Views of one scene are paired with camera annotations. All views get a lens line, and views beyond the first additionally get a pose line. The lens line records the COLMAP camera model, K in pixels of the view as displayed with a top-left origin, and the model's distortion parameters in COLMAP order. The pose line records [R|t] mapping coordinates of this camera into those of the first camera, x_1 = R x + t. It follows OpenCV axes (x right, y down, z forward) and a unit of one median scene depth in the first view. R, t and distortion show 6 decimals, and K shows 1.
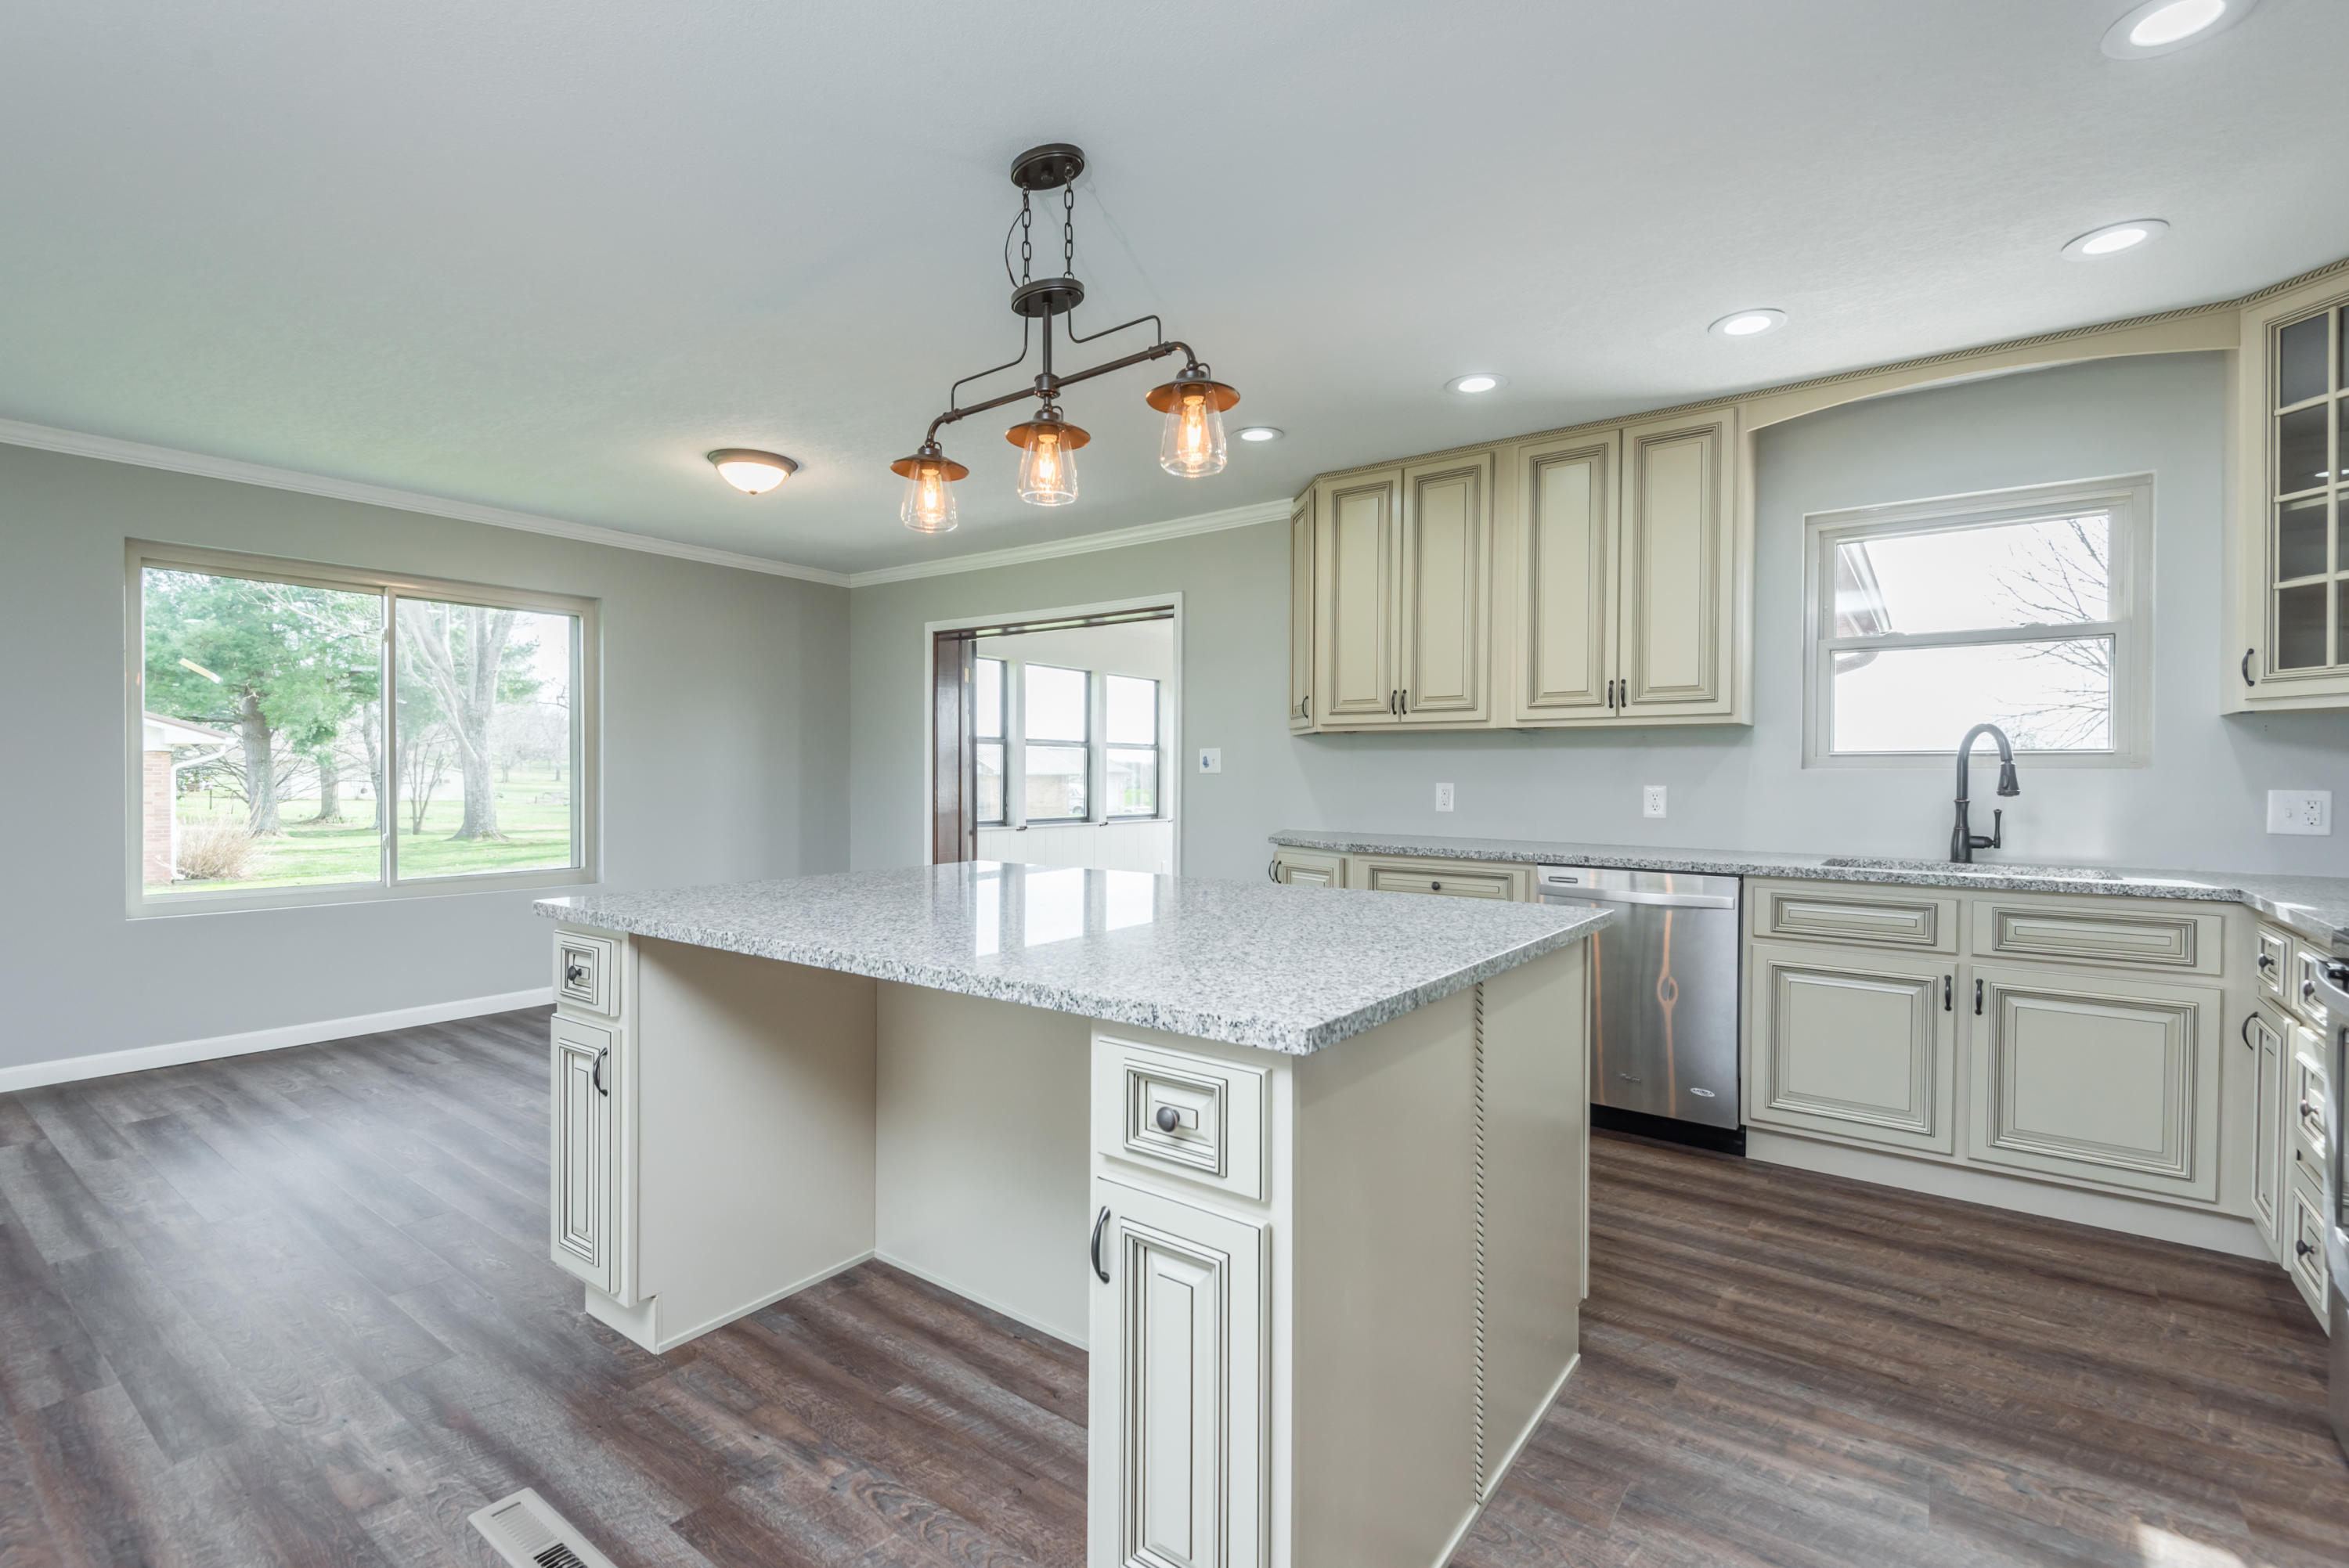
lens RADIAL K [[1063.0, 0, 1167.3], [0, 1063.0, 778.4], [0, 0, 1]] dist [0.021931, -0.010951]
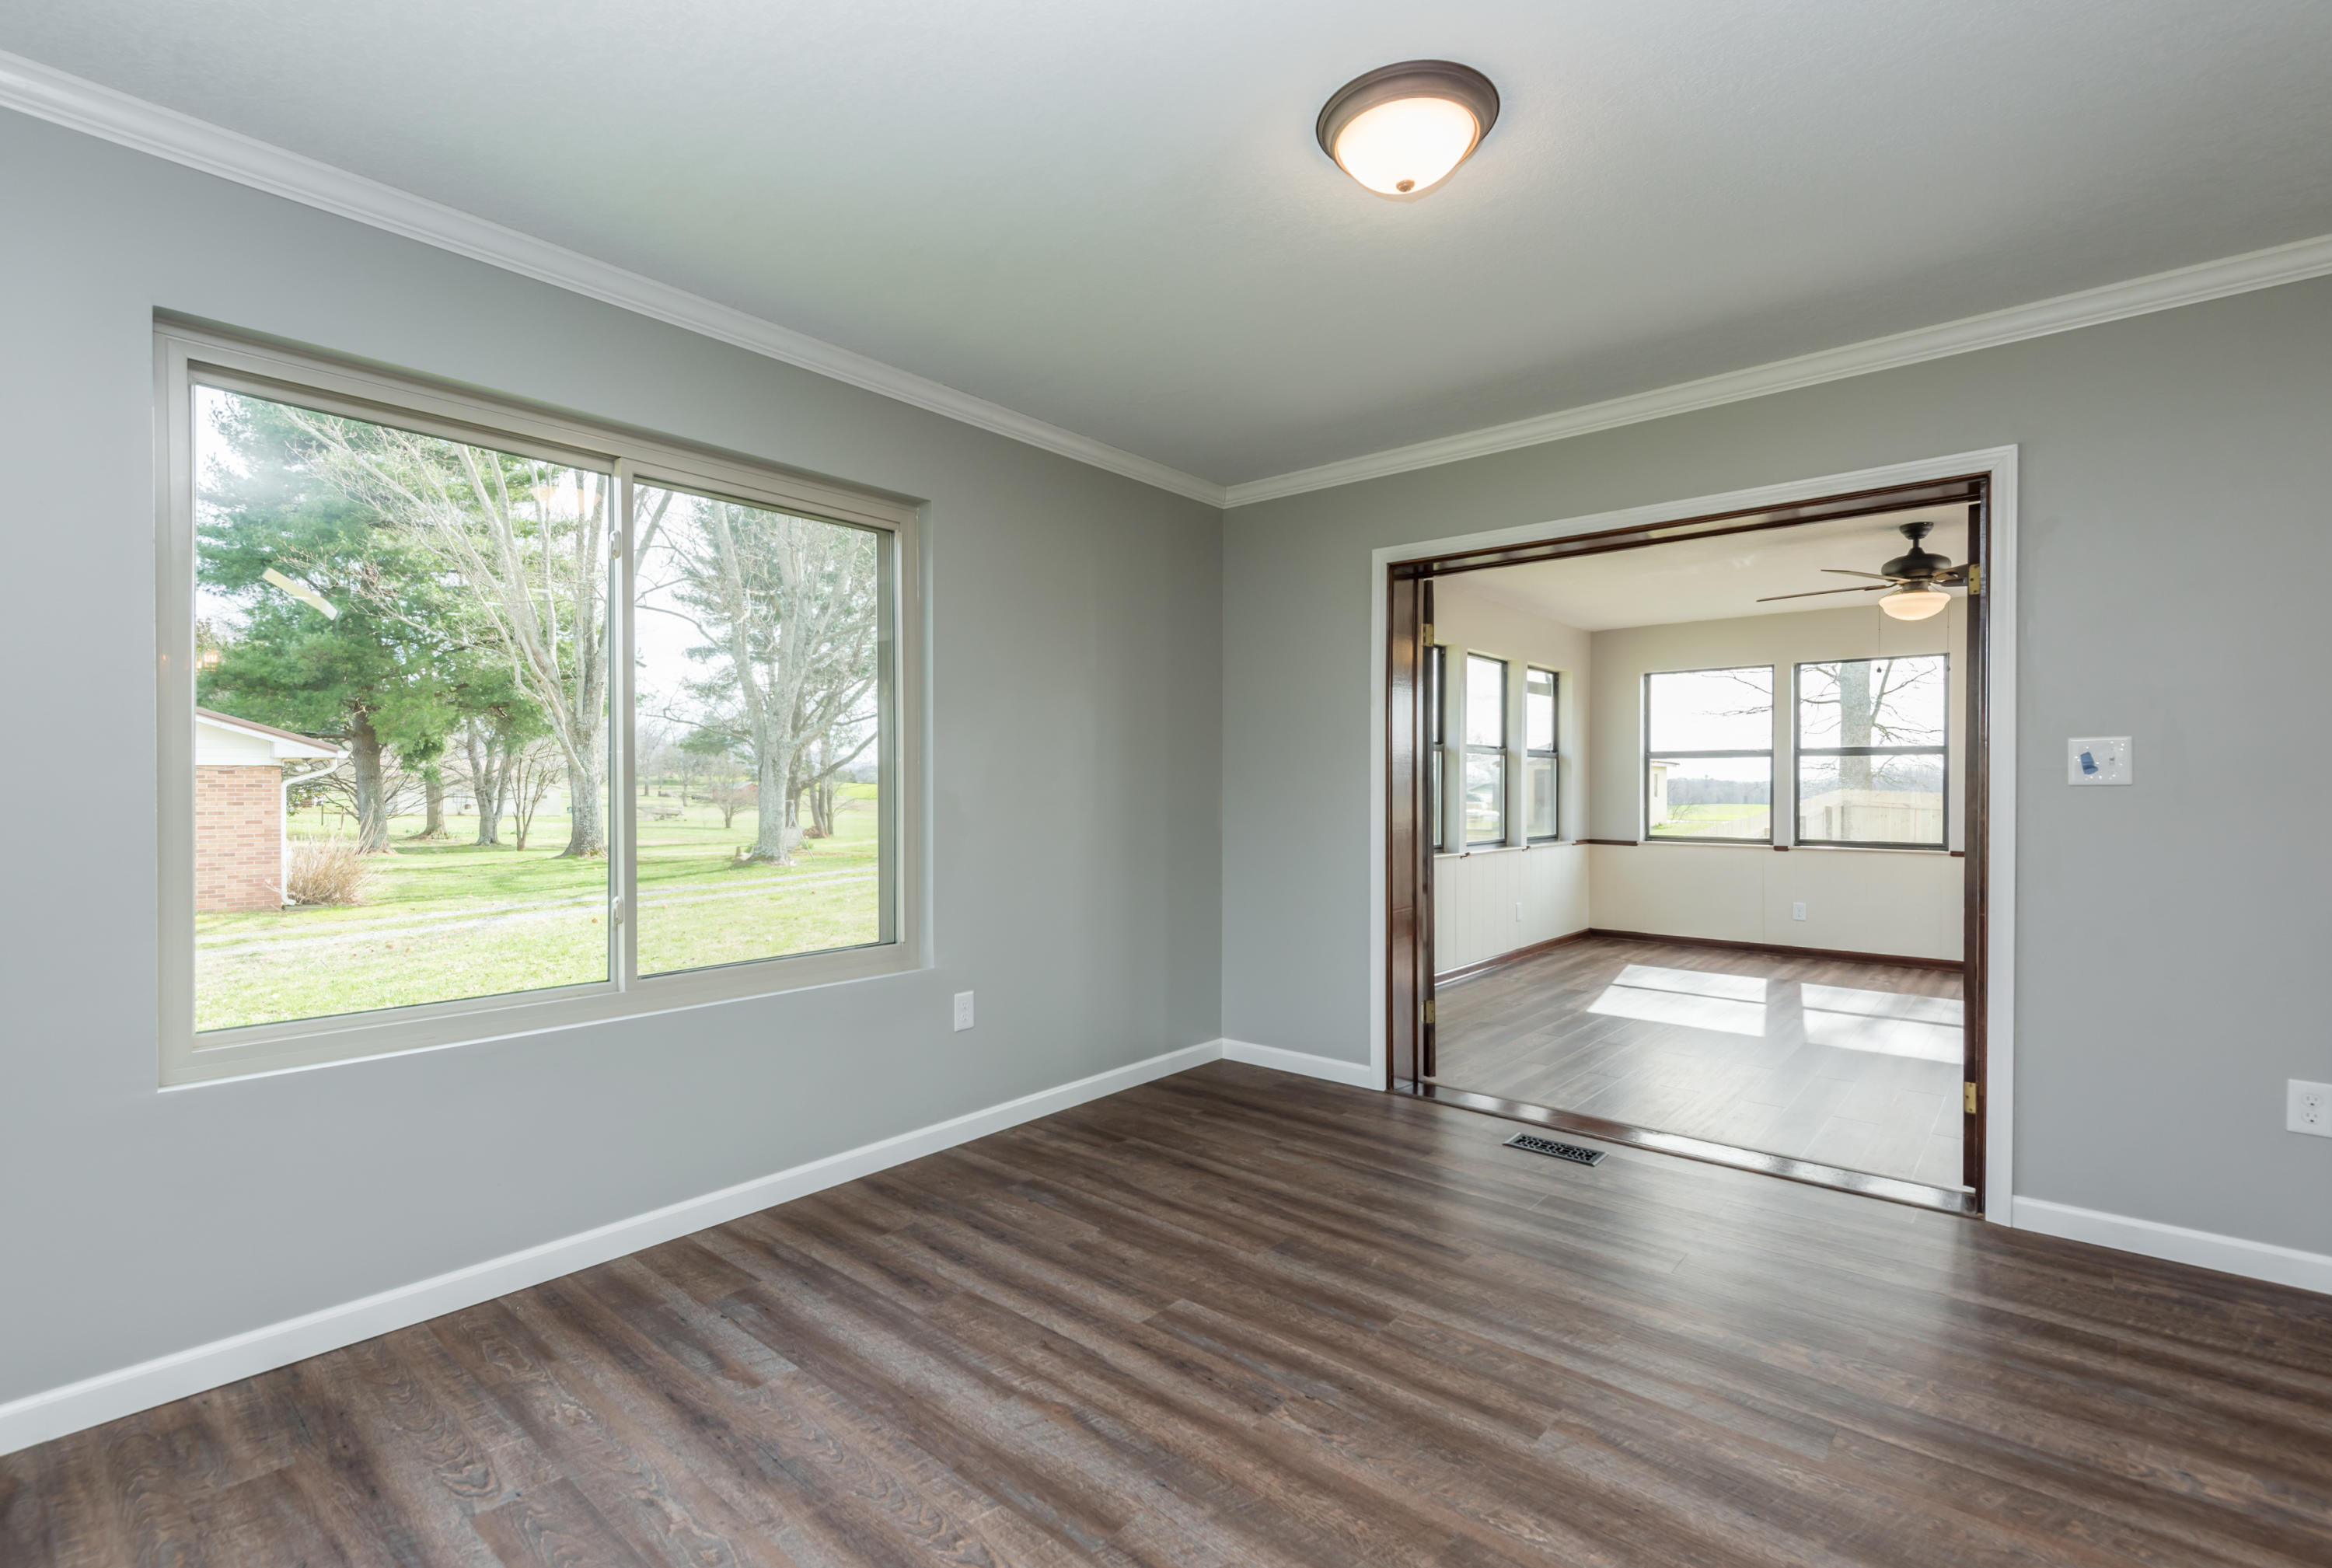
lens RADIAL K [[1055.5, 0, 1158.7], [0, 1055.5, 790.1], [0, 0, 1]] dist [0.021931, -0.010951]
pose [[0.998038, -0.004855, -0.062426, -0.453431], [0.004882, 0.999988, 0.000277, -0.004971], [0.062424, -0.000581, 0.998050, 0.515589]]
